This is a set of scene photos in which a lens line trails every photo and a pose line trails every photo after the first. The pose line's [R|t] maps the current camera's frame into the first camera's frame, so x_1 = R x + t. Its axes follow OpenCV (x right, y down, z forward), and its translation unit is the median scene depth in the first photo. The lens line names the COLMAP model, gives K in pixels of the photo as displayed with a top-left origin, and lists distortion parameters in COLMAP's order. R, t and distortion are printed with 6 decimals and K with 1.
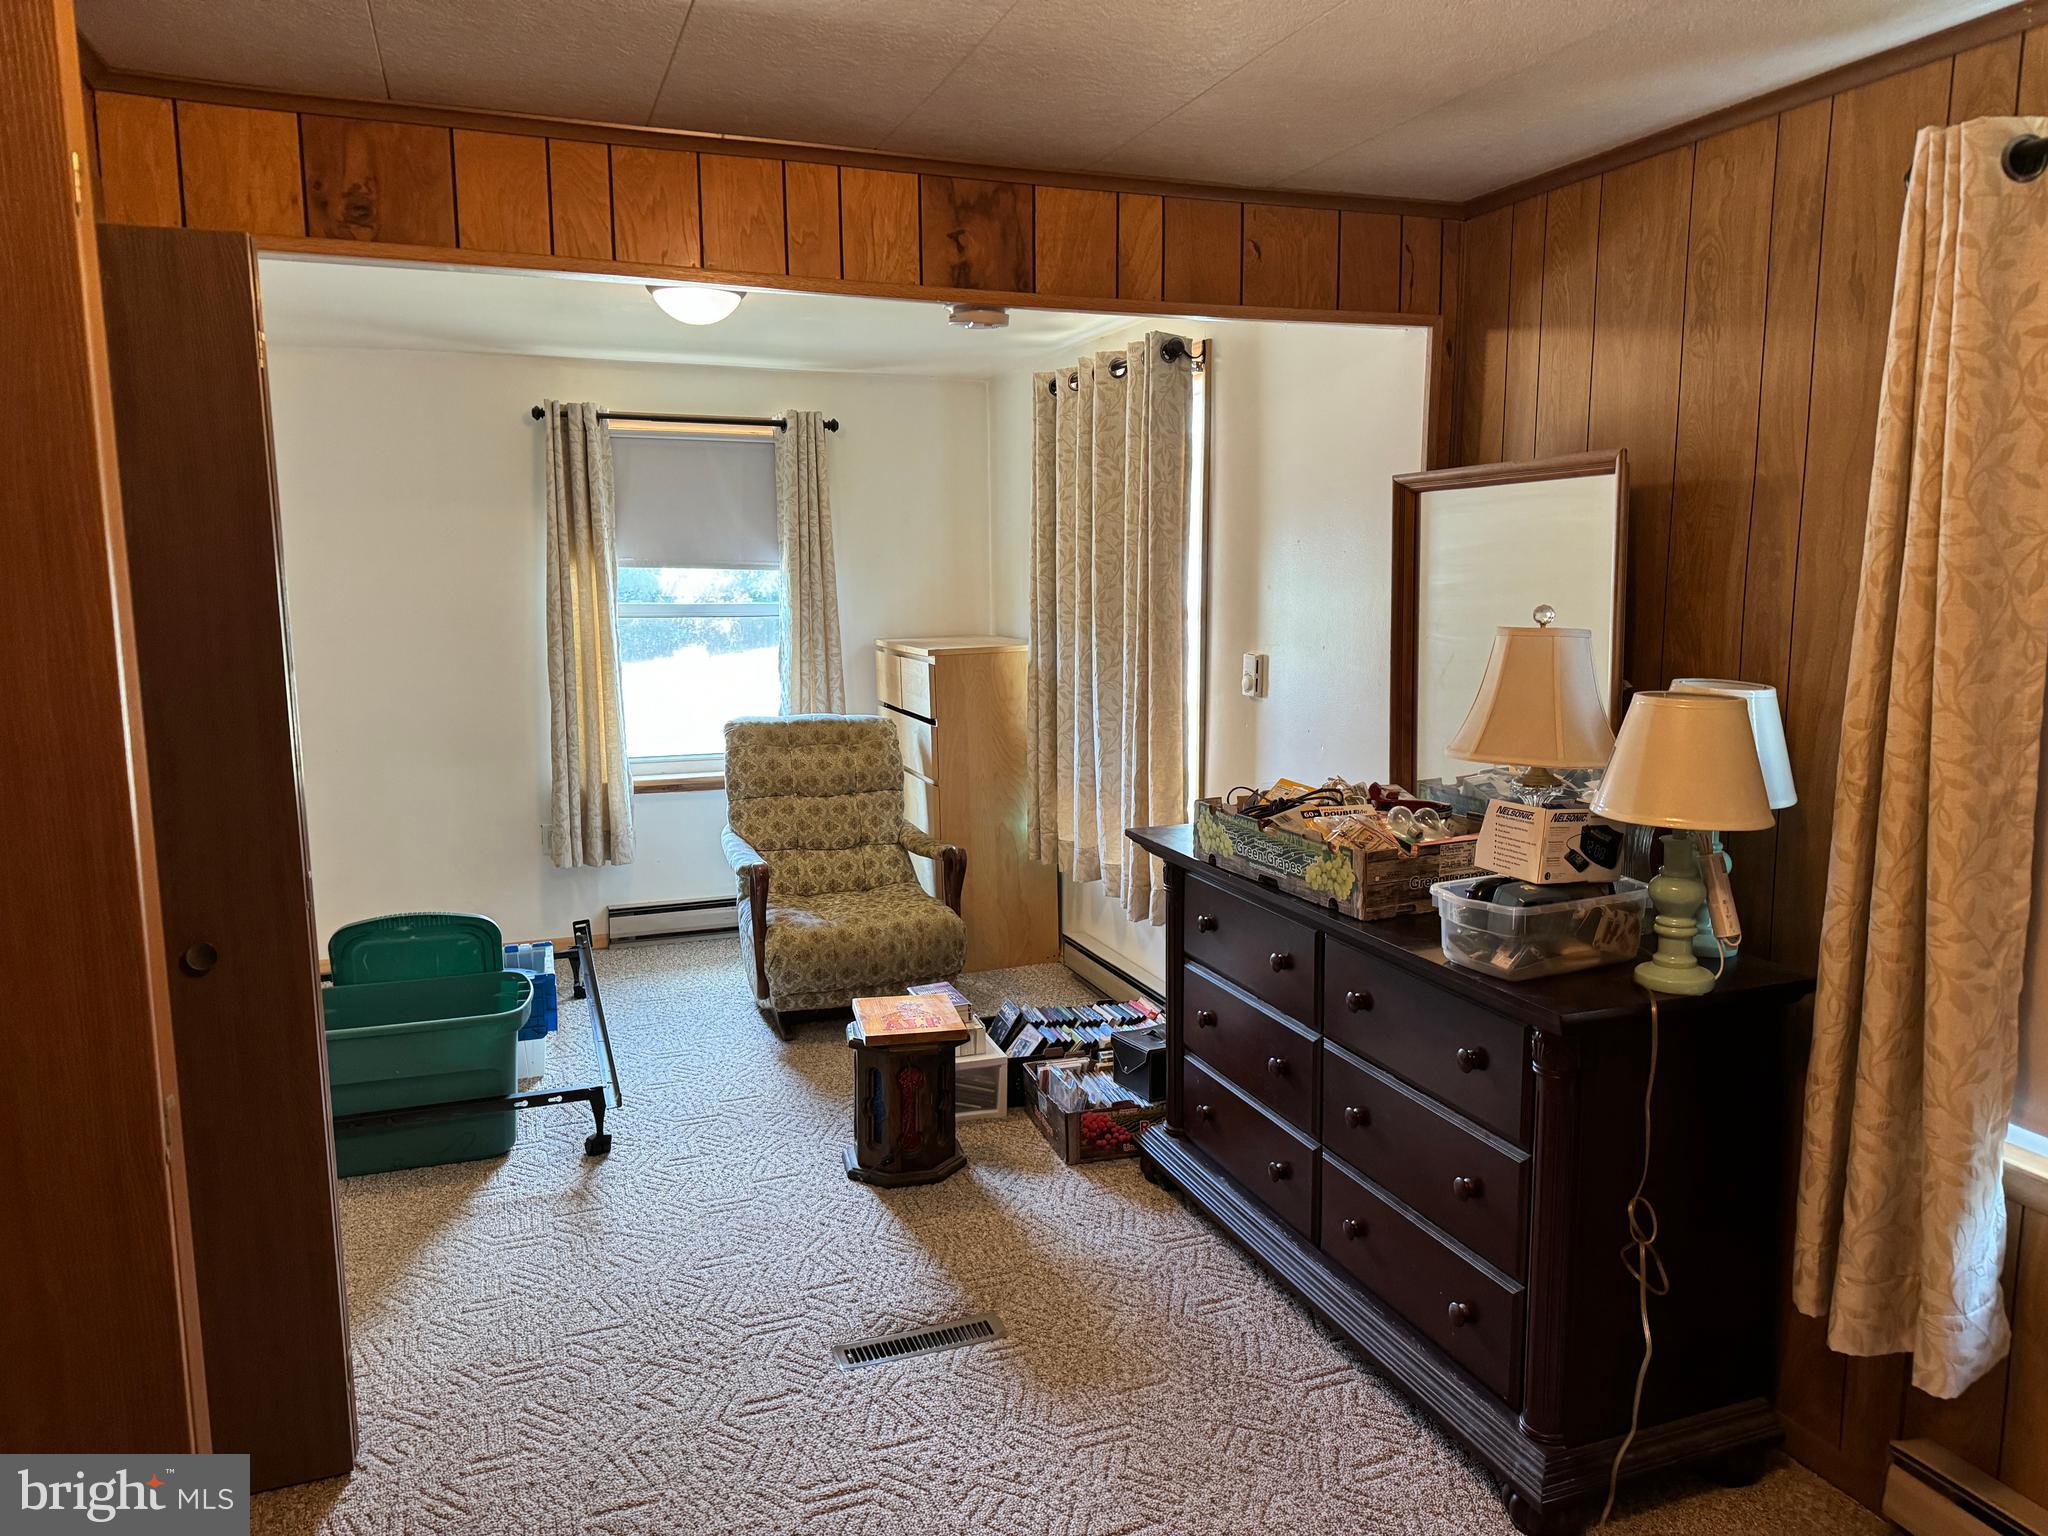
lens RADIAL K [[1398.4, 0, 958.1], [0, 1398.4, 767.8], [0, 0, 1]] dist [0.148436, -0.159029]
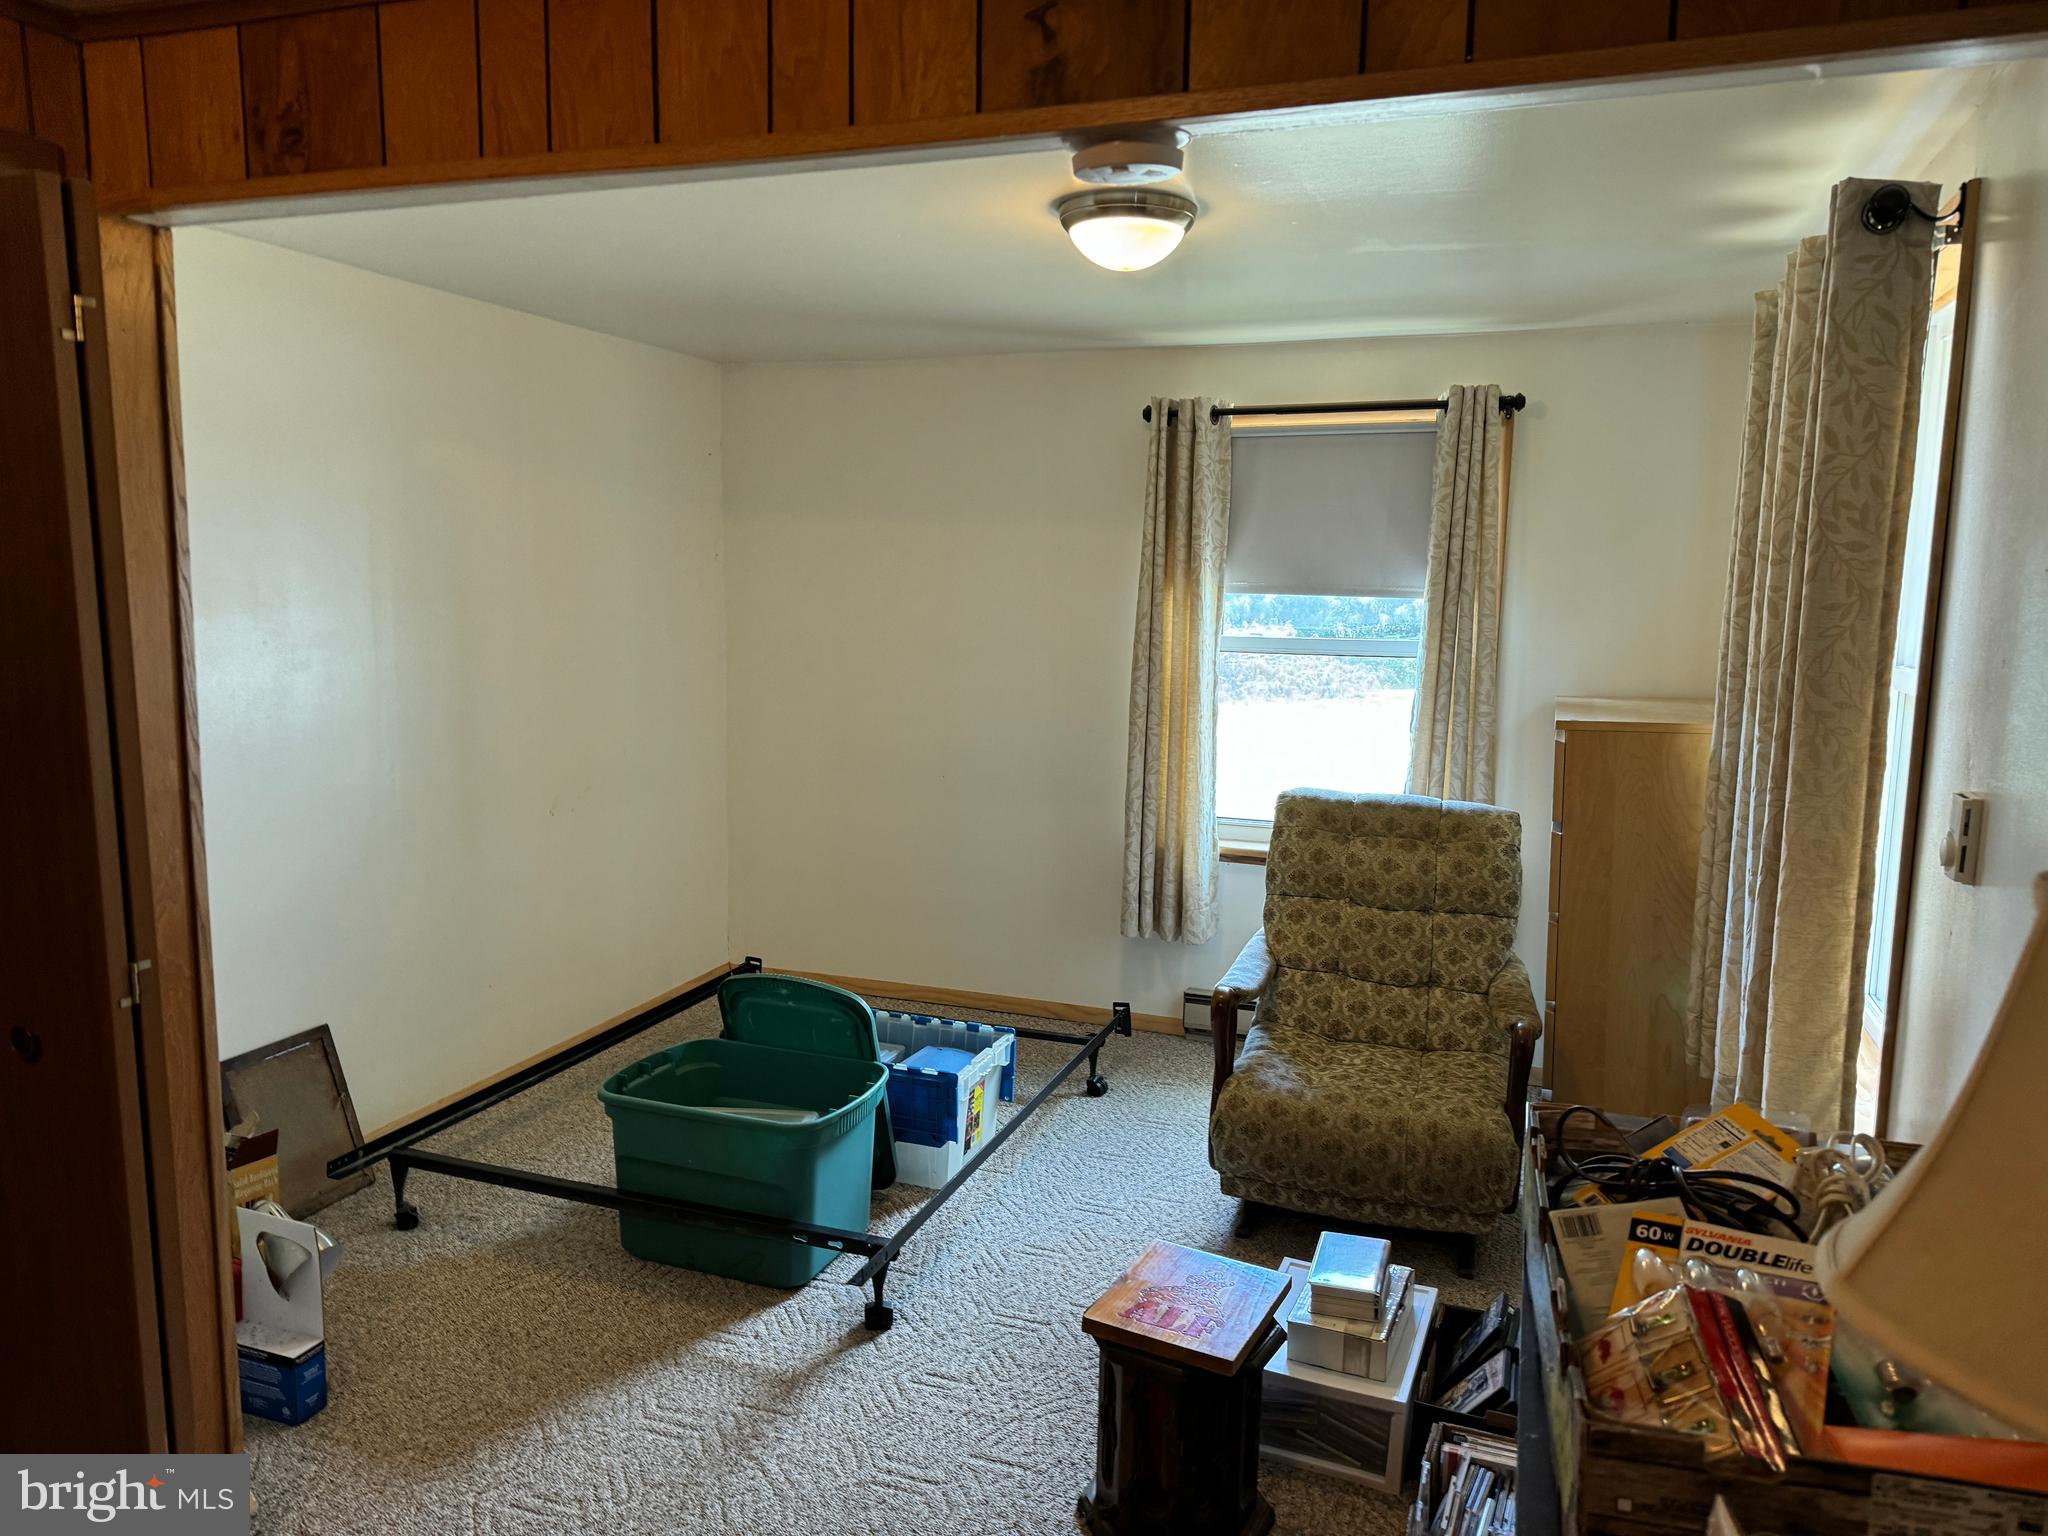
lens RADIAL K [[1398.4, 0, 958.1], [0, 1398.4, 767.8], [0, 0, 1]] dist [0.148436, -0.159029]
pose [[0.786806, 0.099697, -0.609096, 0.172803], [-0.107499, 0.993920, 0.023822, -0.046584], [0.607767, 0.046734, 0.792739, 0.277756]]
